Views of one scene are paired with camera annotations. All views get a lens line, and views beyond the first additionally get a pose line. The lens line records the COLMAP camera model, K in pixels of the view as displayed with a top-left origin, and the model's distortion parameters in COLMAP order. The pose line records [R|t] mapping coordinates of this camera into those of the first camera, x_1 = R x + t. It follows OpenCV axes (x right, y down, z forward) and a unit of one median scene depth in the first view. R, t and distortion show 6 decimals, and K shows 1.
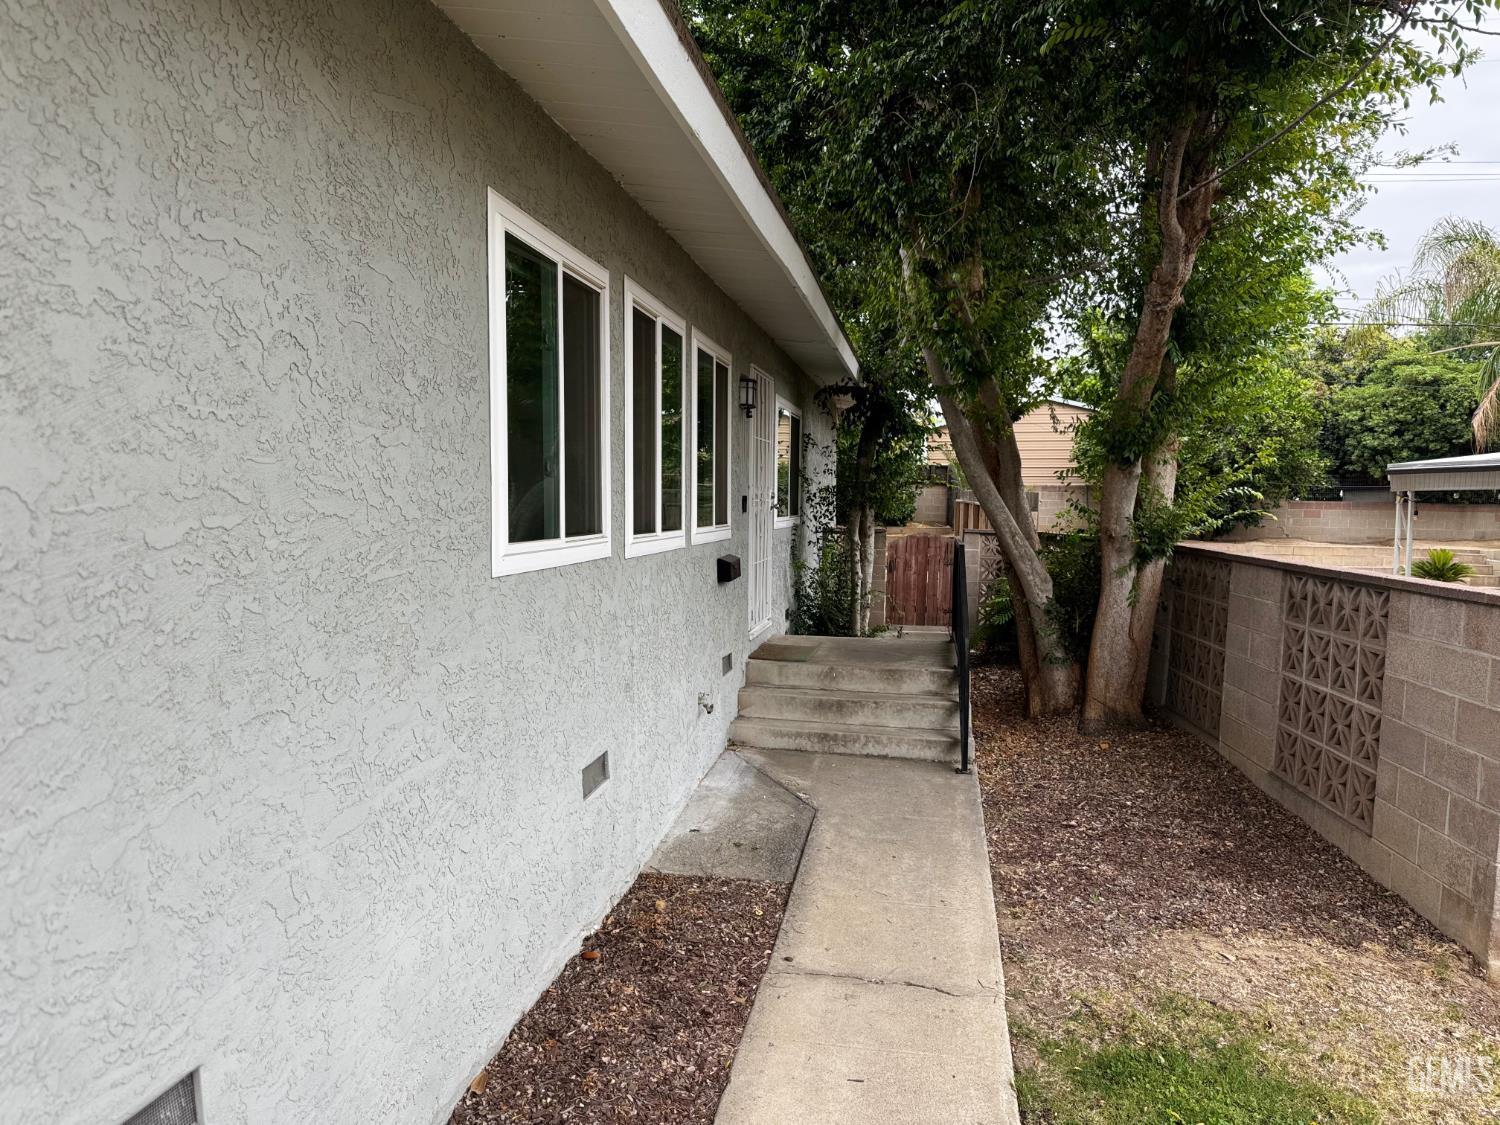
lens RADIAL K [[1045.9, 0, 748.1], [0, 1045.9, 554.0], [0, 0, 1]] dist [0.051799, -0.054341]
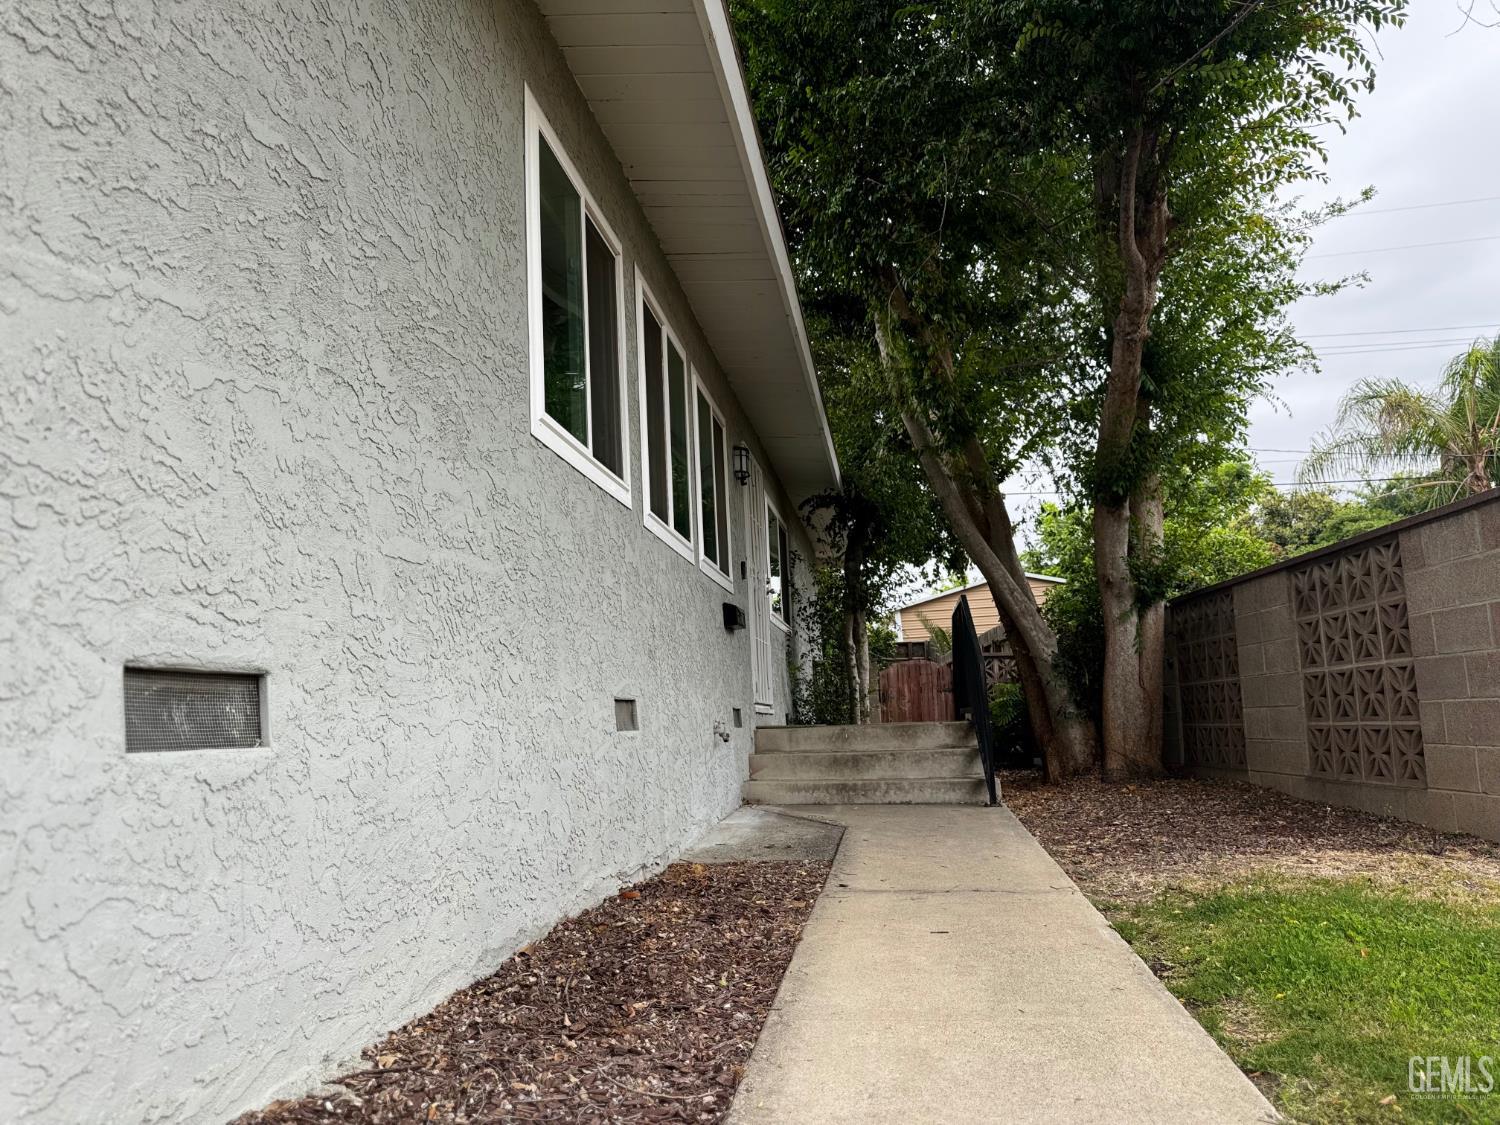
lens RADIAL K [[1045.9, 0, 747.3], [0, 1045.9, 548.5], [0, 0, 1]] dist [0.051799, -0.054341]
pose [[0.998220, -0.049145, 0.033775, -0.035804], [0.055420, 0.973652, -0.221203, 0.168501], [-0.022014, 0.222681, 0.974643, 0.020786]]
